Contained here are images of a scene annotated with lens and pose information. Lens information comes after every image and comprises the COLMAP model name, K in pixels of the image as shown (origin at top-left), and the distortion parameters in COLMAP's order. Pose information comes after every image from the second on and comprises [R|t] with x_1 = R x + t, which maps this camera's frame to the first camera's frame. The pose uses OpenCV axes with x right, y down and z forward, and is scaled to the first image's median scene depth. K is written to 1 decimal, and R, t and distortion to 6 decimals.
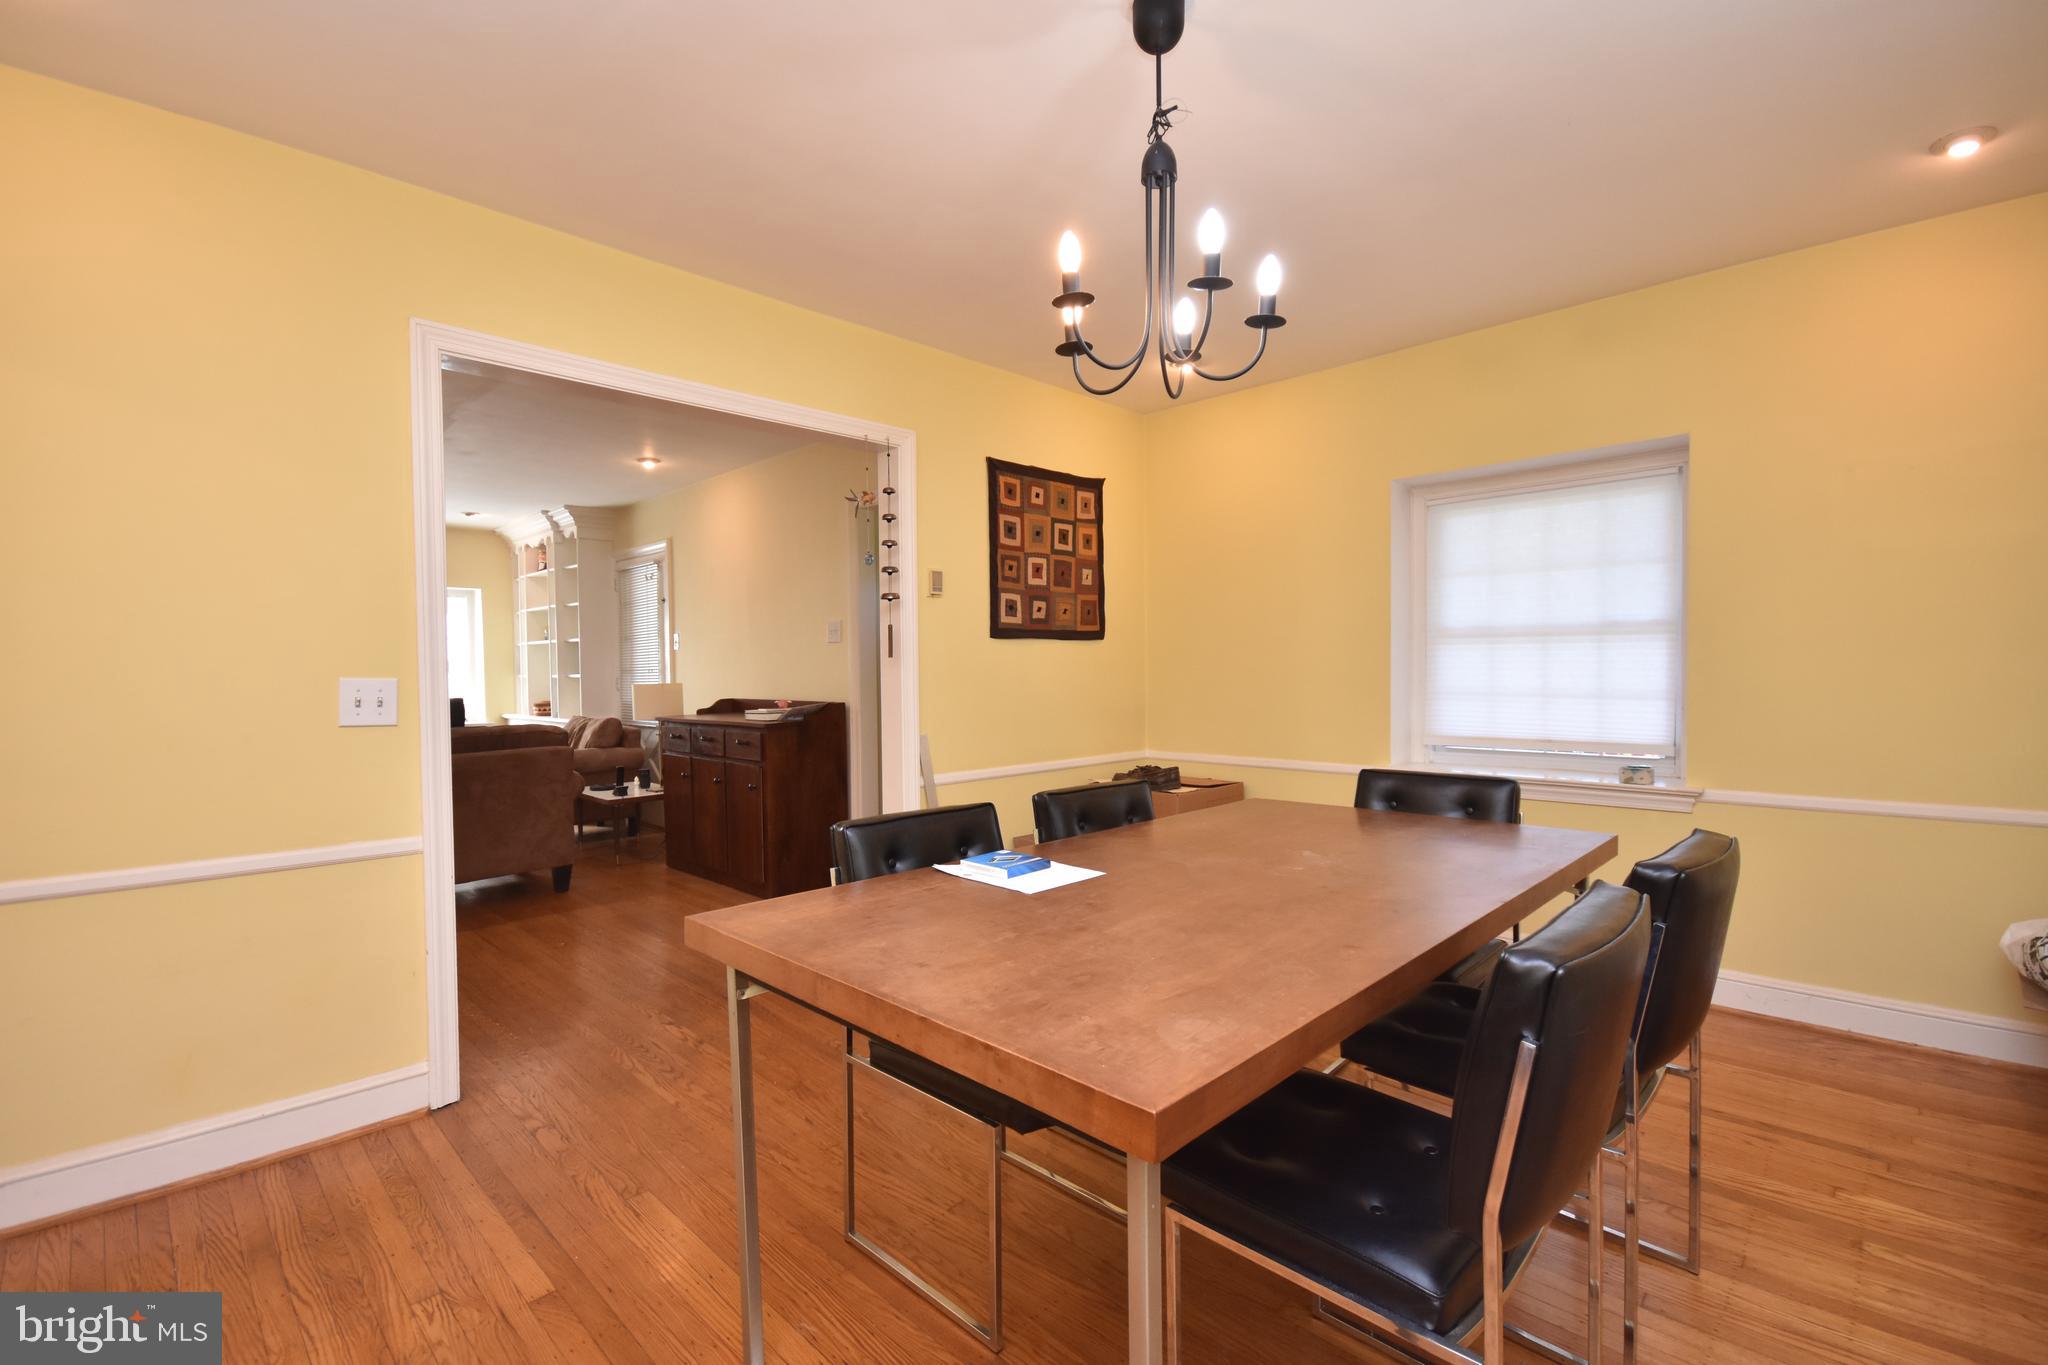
lens RADIAL K [[899.1, 0, 1026.1], [0, 899.1, 696.2], [0, 0, 1]] dist [0.009749, -0.011460]
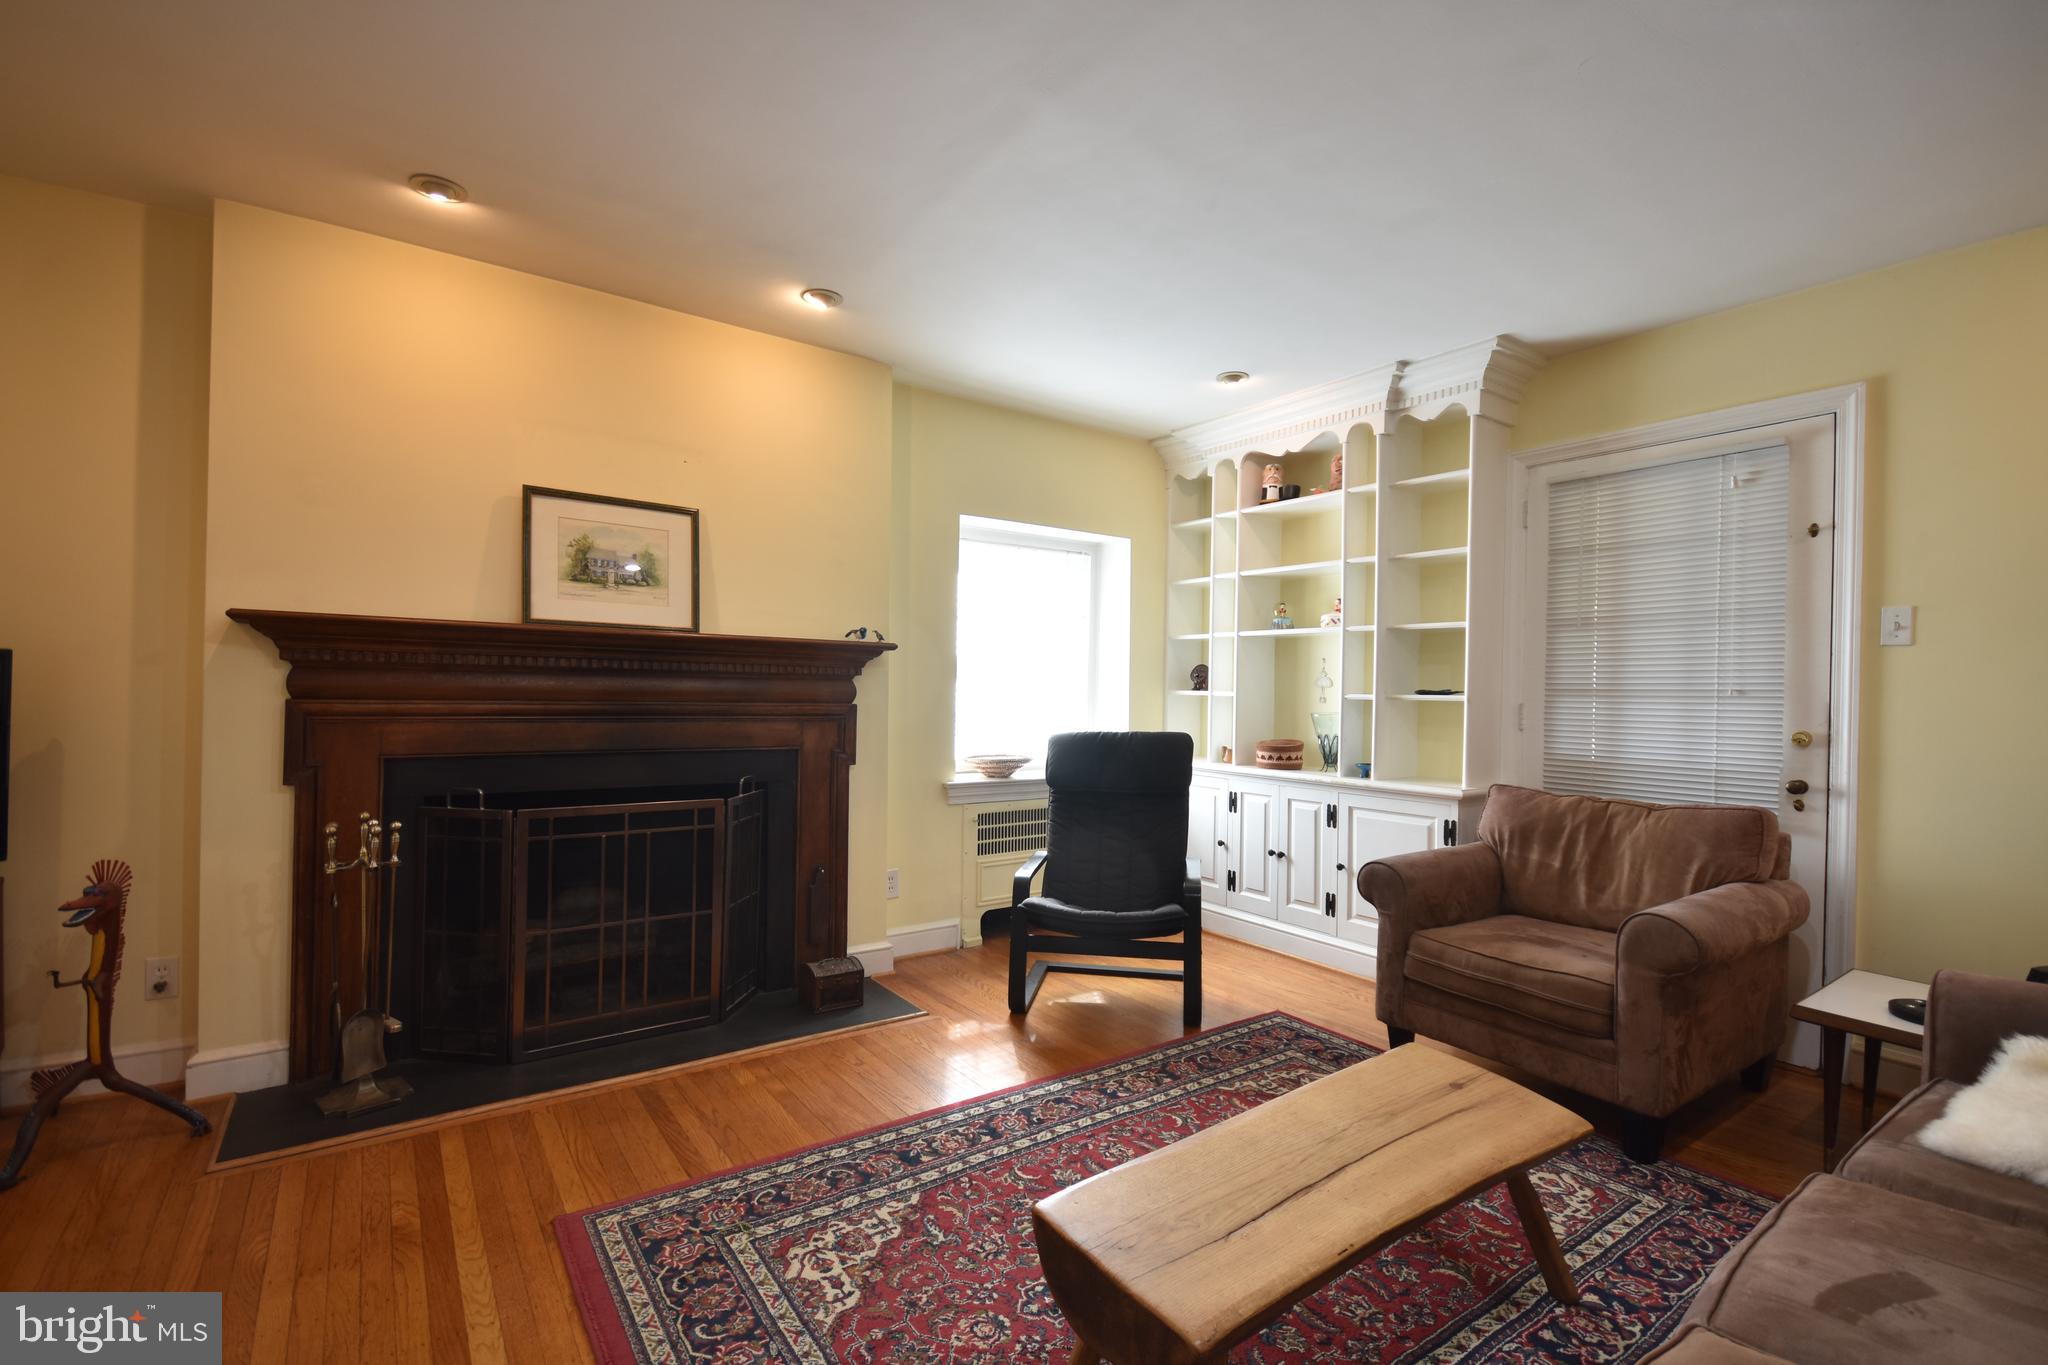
lens RADIAL K [[899.1, 0, 1023.0], [0, 899.1, 691.2], [0, 0, 1]] dist [0.009749, -0.011460]
pose [[0.984234, 0.028133, -0.174620, -0.658659], [-0.032118, 0.999283, -0.020039, -0.009379], [0.173931, 0.025332, 0.984432, 0.489549]]
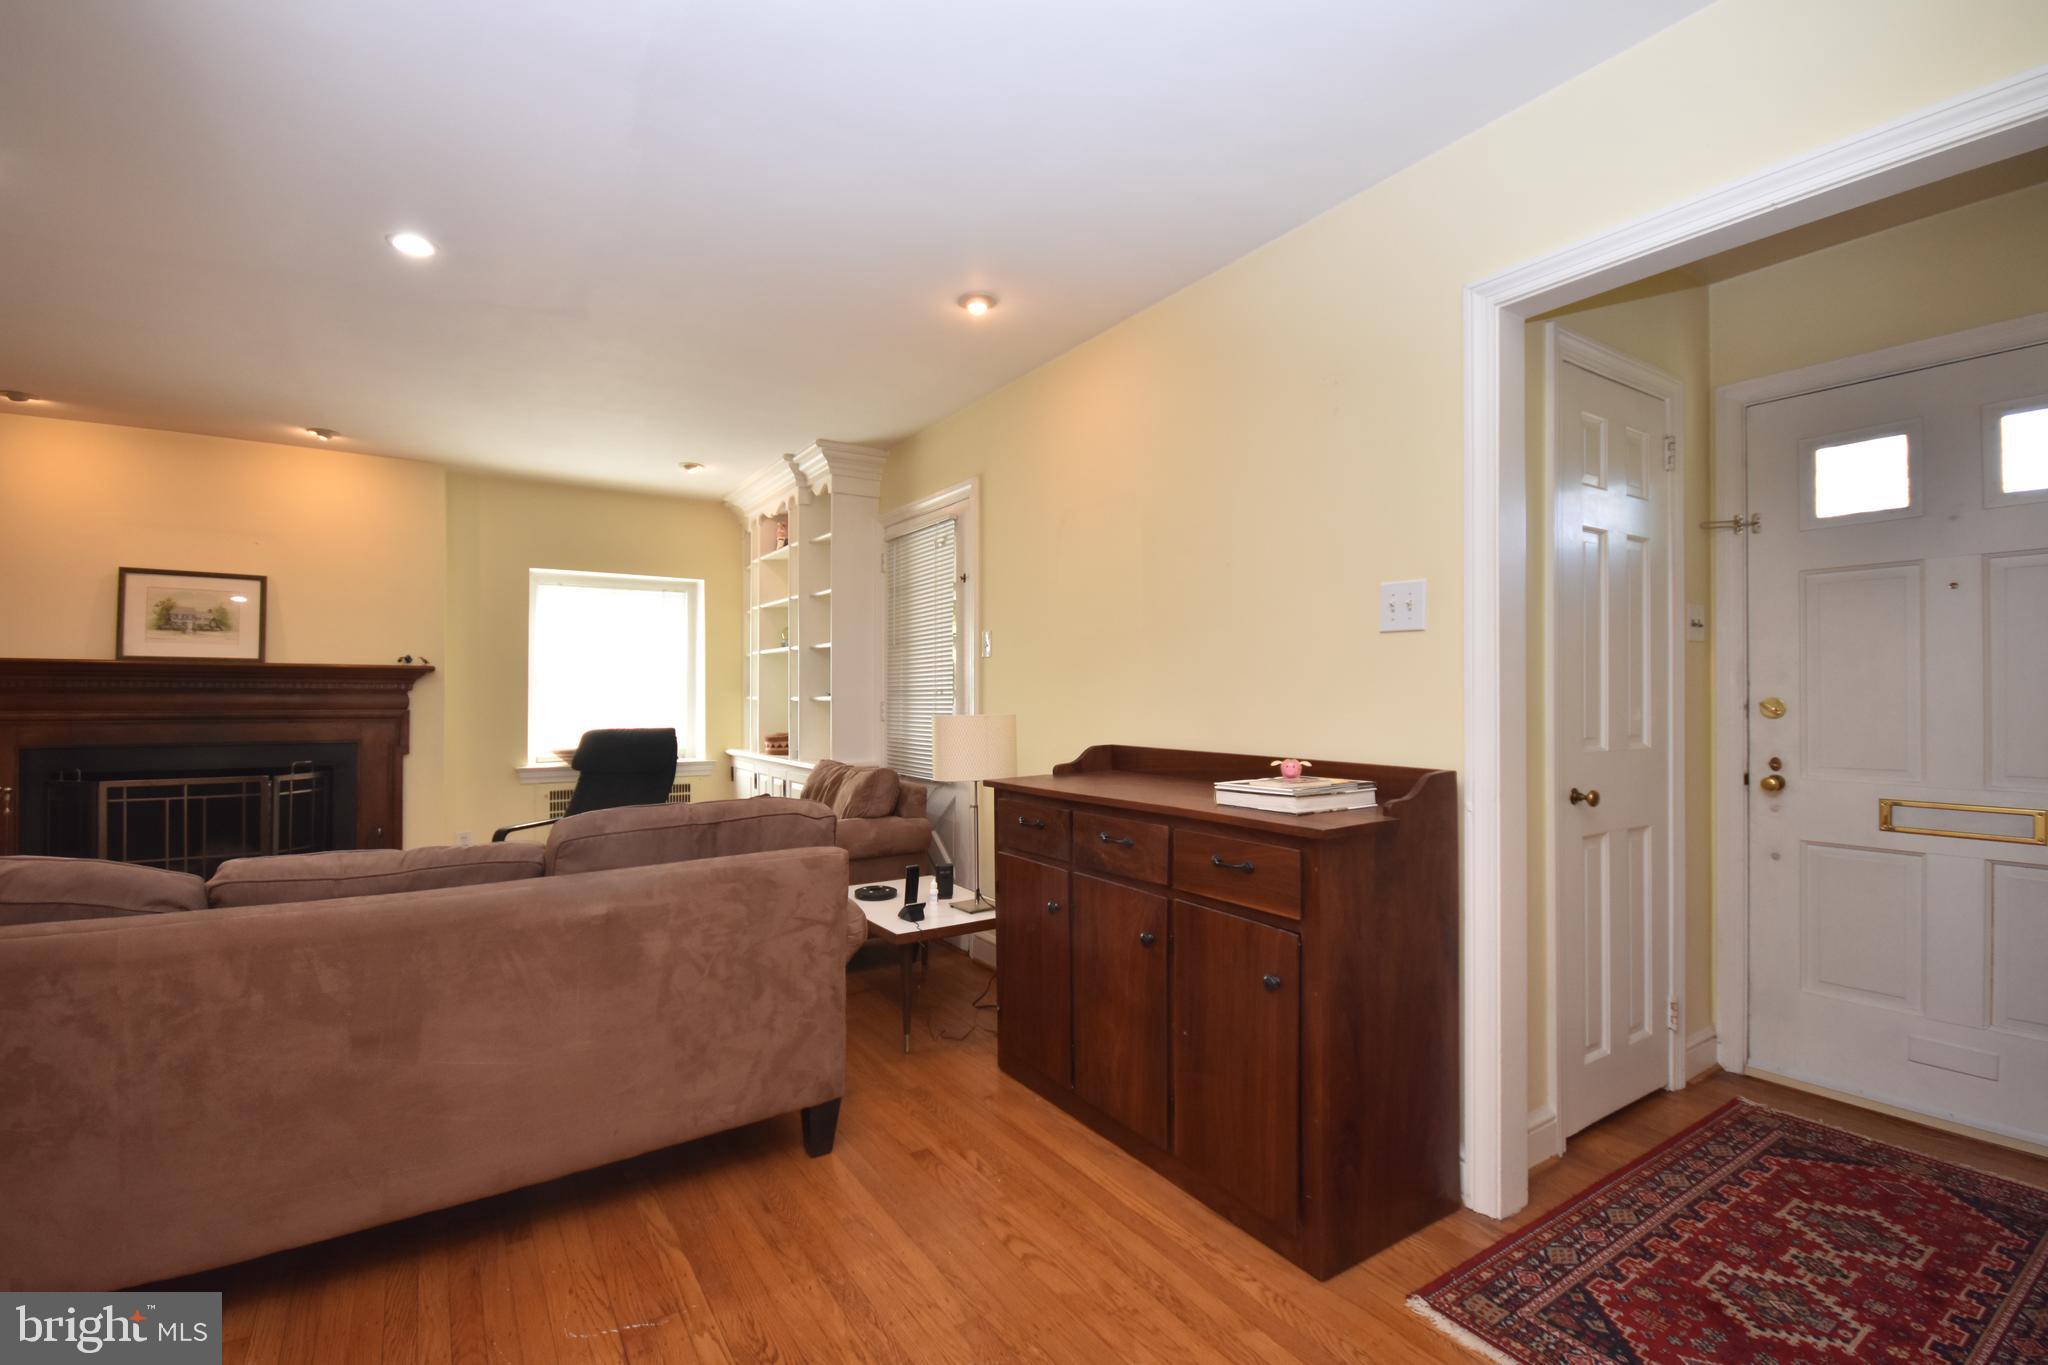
lens RADIAL K [[899.1, 0, 1024.0], [0, 899.1, 690.7], [0, 0, 1]] dist [0.009749, -0.011460]
pose [[0.976960, 0.008748, -0.213242, -0.217519], [-0.015475, 0.999433, -0.029897, -0.010644], [0.212860, 0.032508, 0.976542, 0.385958]]
